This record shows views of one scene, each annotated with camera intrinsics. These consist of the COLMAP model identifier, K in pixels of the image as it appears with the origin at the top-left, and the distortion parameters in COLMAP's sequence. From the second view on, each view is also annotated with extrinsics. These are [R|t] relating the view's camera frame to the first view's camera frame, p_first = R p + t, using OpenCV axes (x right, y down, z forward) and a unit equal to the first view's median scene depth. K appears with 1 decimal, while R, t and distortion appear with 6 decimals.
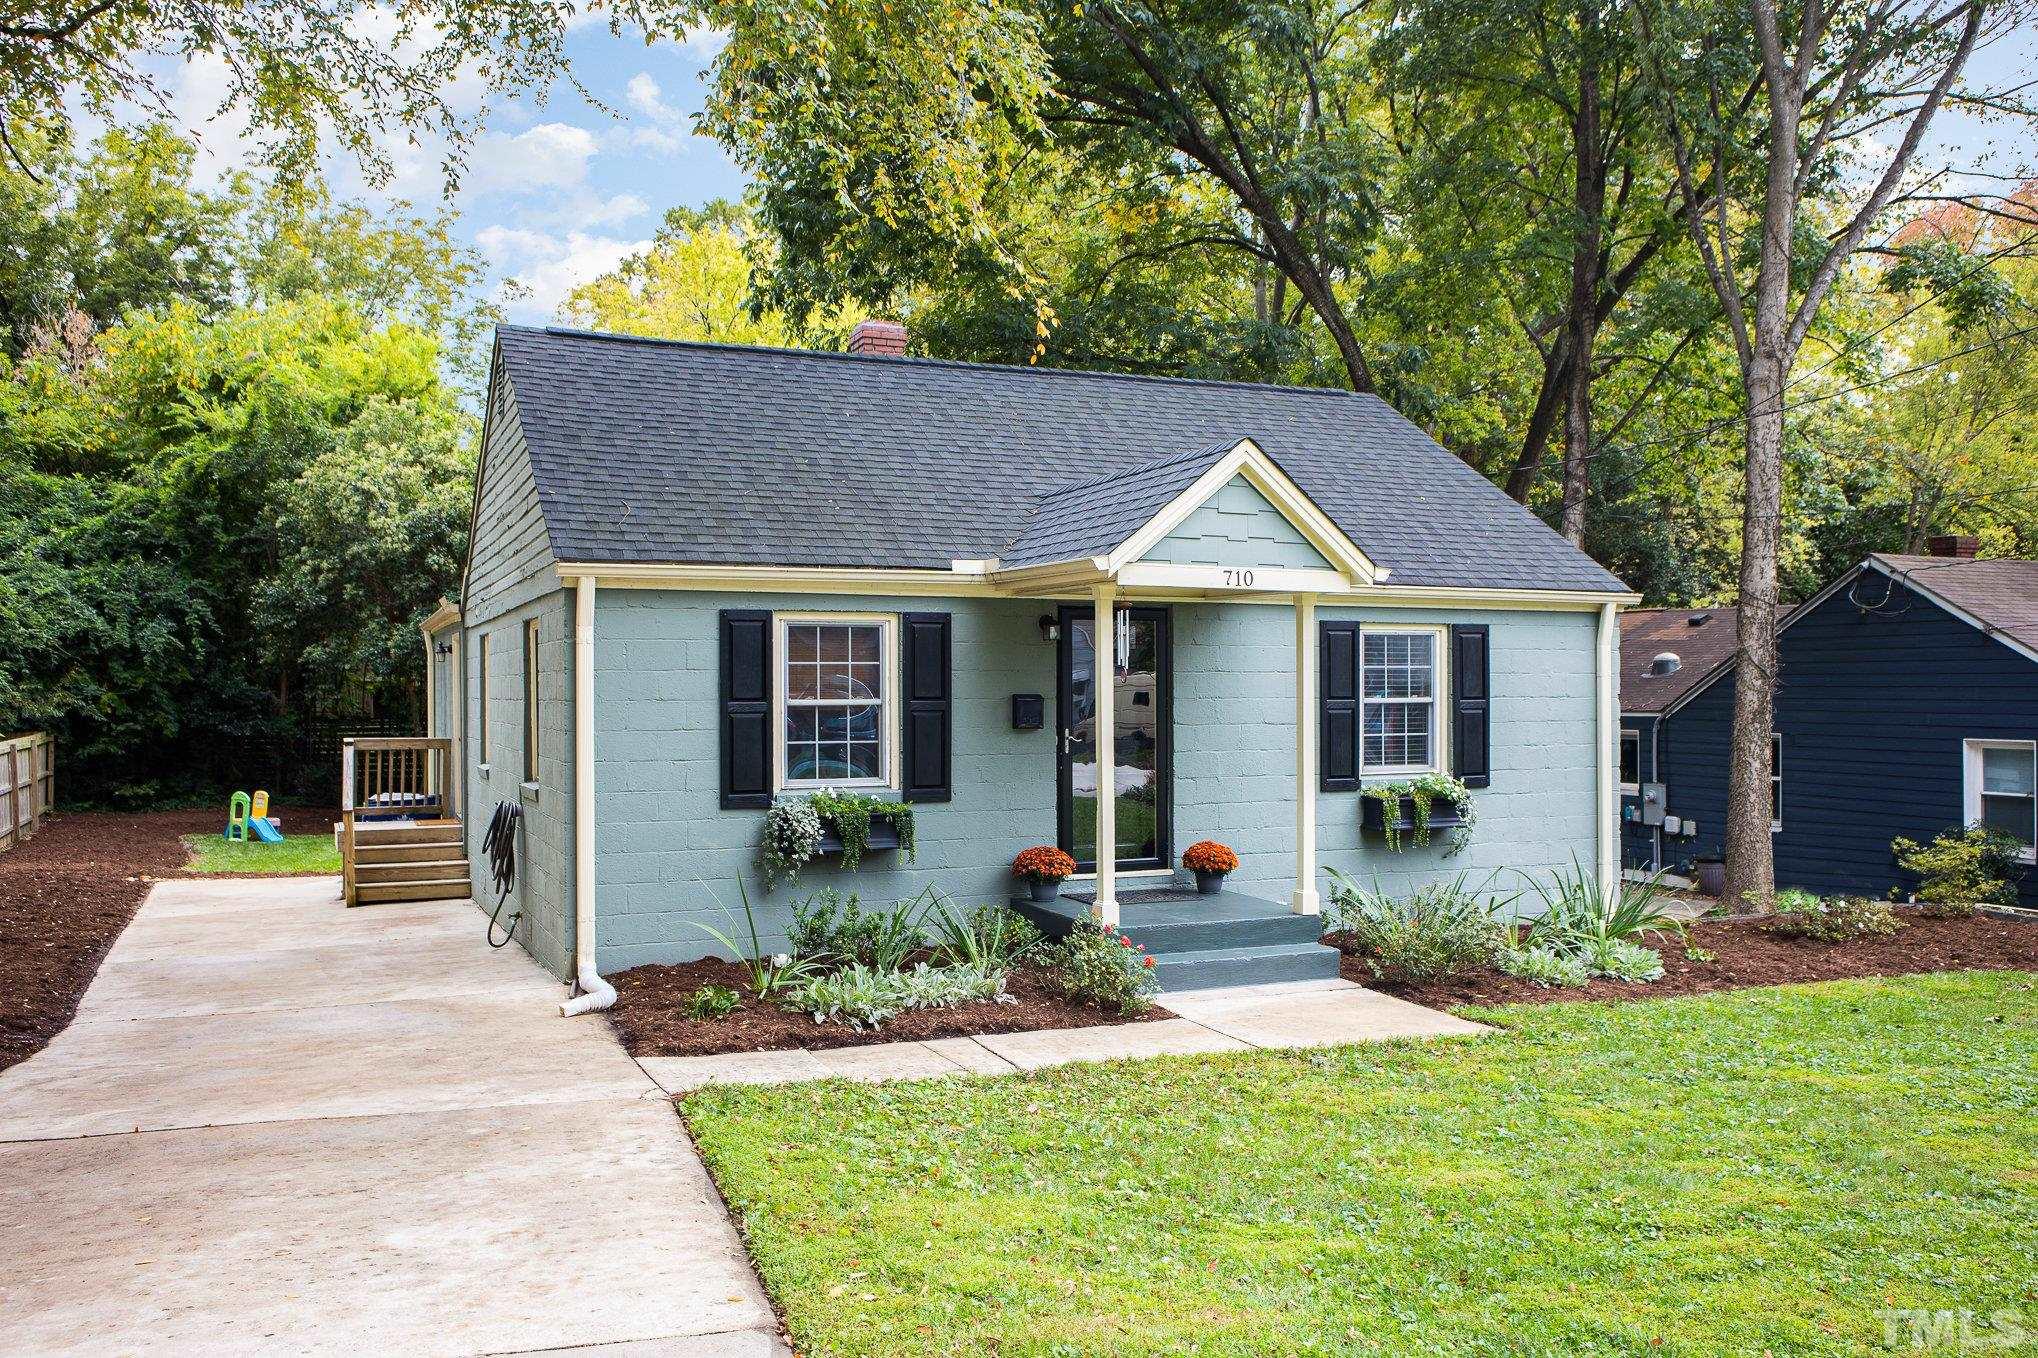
lens RADIAL K [[1620.4, 0, 987.7], [0, 1620.4, 680.7], [0, 0, 1]] dist [0.001175, 0.002625]
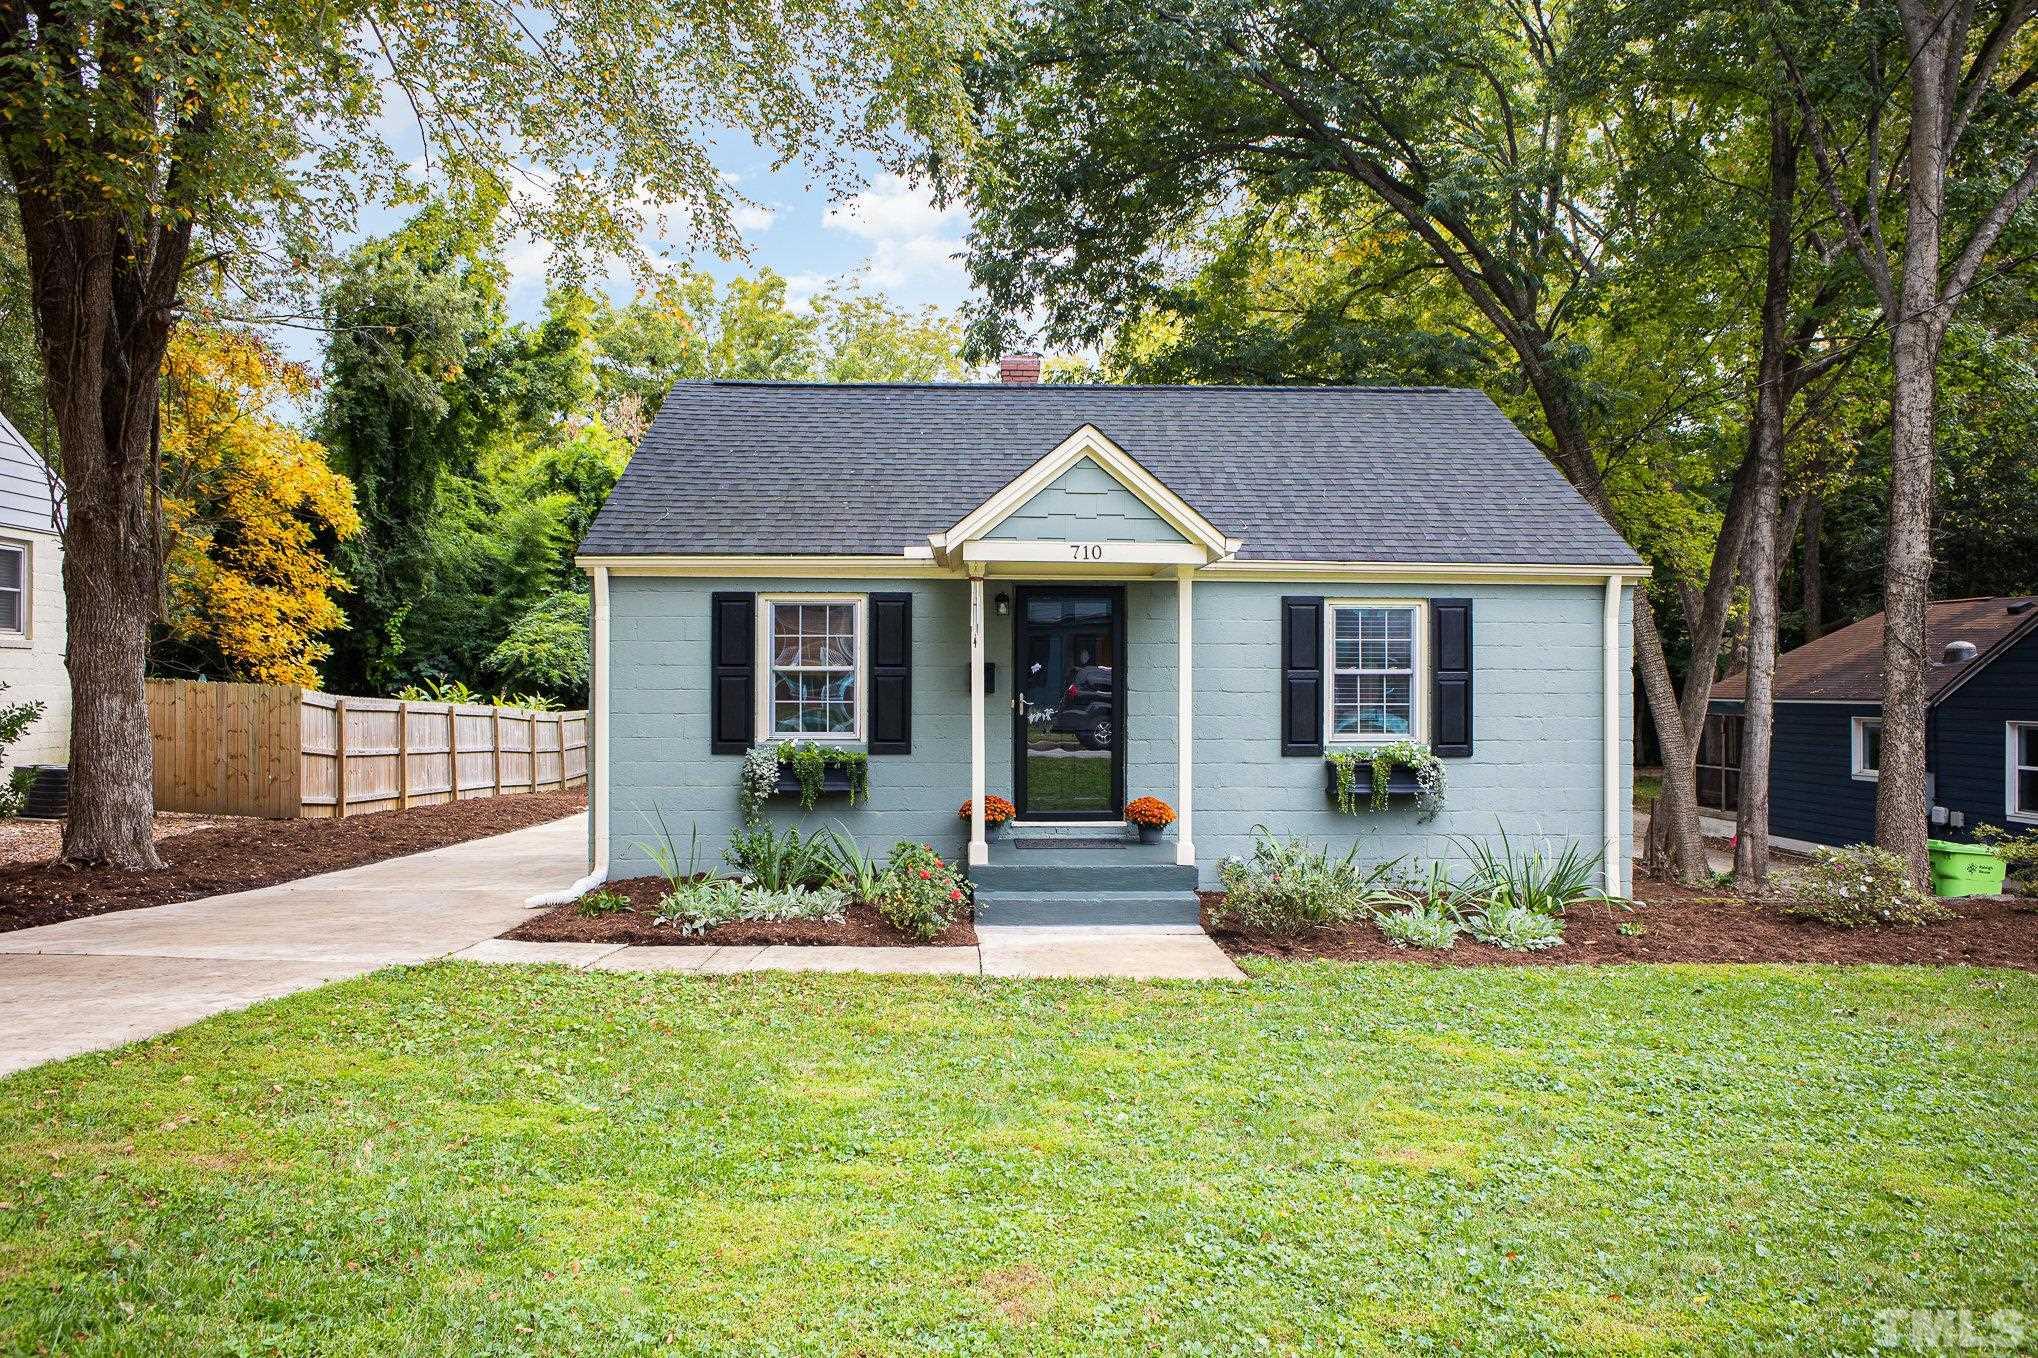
lens RADIAL K [[1332.5, 0, 1019.0], [0, 1332.5, 679.0], [0, 0, 1]] dist [-0.029370, 0.028007]
pose [[0.938150, 0.003720, -0.346209, 0.360866], [-0.004281, 0.999990, -0.000854, 0.019883], [0.346202, 0.002283, 0.938157, 0.119278]]
